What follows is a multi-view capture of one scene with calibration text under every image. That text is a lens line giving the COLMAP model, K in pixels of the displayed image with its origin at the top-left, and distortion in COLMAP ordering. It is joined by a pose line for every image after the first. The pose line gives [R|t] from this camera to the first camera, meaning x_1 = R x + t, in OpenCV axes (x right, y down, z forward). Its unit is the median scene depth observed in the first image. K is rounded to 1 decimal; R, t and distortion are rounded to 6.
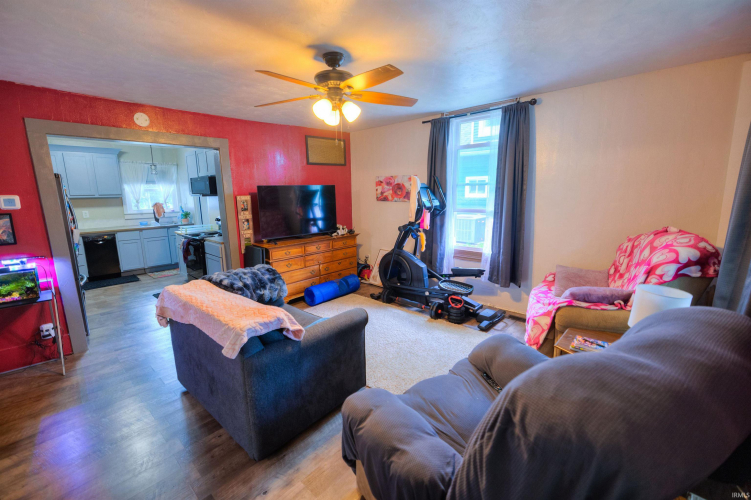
lens RADIAL K [[323.5, 0, 377.0], [0, 323.5, 247.7], [0, 0, 1]] dist [-0.001370, -0.000007]
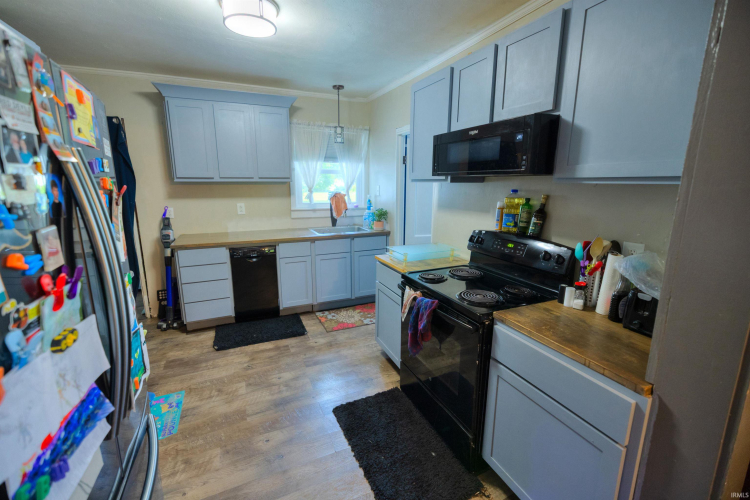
lens RADIAL K [[323.0, 0, 373.5], [0, 323.0, 248.5], [0, 0, 1]] dist [-0.001370, -0.000007]
pose [[0.917151, 0.096802, -0.386606, -0.398555], [-0.085327, 0.995254, 0.046778, -0.073979], [0.389300, -0.009915, 0.921058, 0.500190]]
